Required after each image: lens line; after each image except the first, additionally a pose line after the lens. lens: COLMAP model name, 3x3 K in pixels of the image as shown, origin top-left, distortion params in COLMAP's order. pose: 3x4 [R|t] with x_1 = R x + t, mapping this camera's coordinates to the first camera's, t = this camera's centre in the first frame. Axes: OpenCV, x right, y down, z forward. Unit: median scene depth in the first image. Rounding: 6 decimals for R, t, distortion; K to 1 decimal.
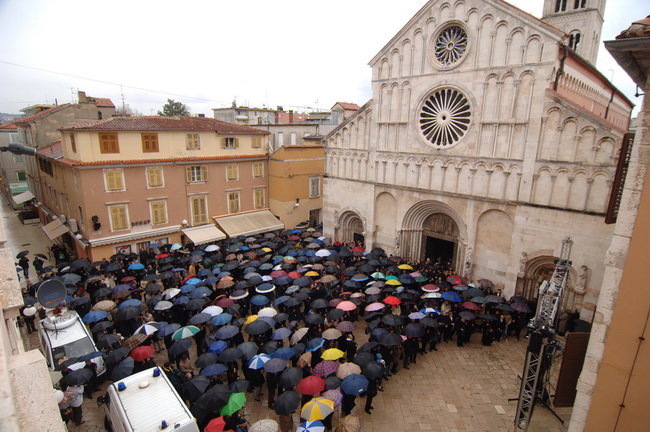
lens RADIAL K [[360.7, 0, 326.0], [0, 360.7, 218.5], [0, 0, 1]] dist [-0.006262, -0.010210]
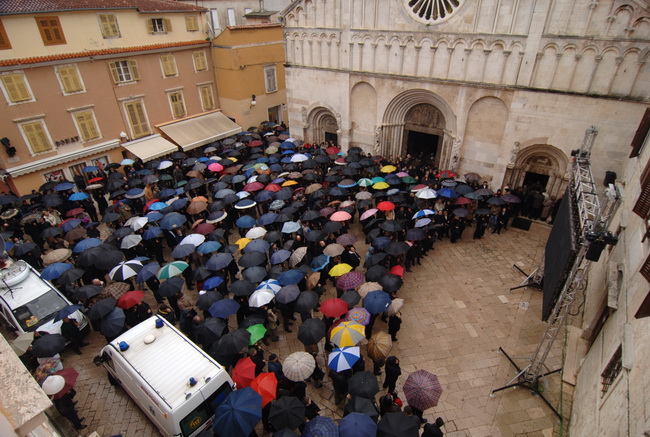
lens RADIAL K [[360.7, 0, 329.5], [0, 360.7, 229.3], [0, 0, 1]] dist [-0.006262, -0.010210]
pose [[0.982027, -0.118878, 0.146597, -0.096937], [0.066747, 0.945265, 0.319405, -0.022822], [-0.176544, -0.303879, 0.936210, 0.103035]]
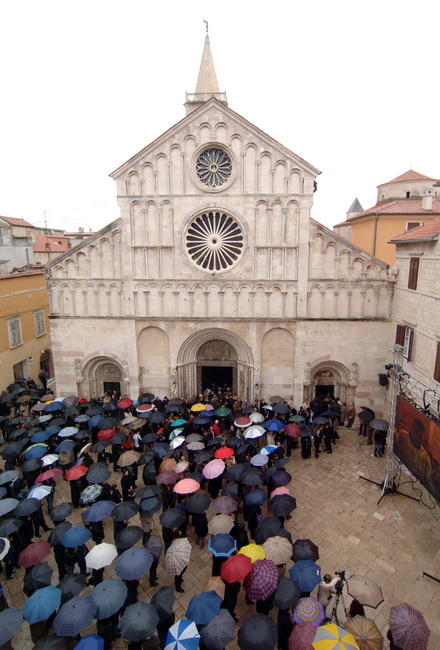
lens RADIAL K [[362.2, 0, 224.0], [0, 362.2, 312.0], [0, 0, 1]] dist [-0.007501, -0.008485]
pose [[0.735400, -0.132674, 0.664518, -0.311727], [0.169878, 0.985426, 0.008747, -0.098311], [-0.655994, 0.106454, 0.747221, 0.283939]]
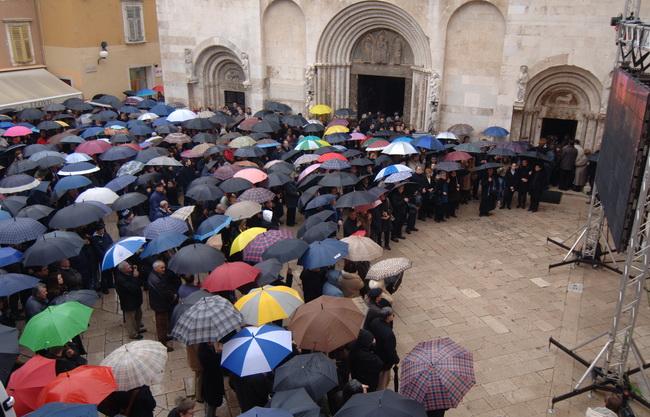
lens RADIAL K [[568.7, 0, 332.0], [0, 568.7, 217.8], [0, 0, 1]] dist [-0.006902, 0.007680]
pose [[0.939870, -0.115147, 0.321535, -0.092423], [0.078246, 0.989008, 0.125461, 0.179246], [-0.332447, -0.092758, 0.938549, 0.145711]]
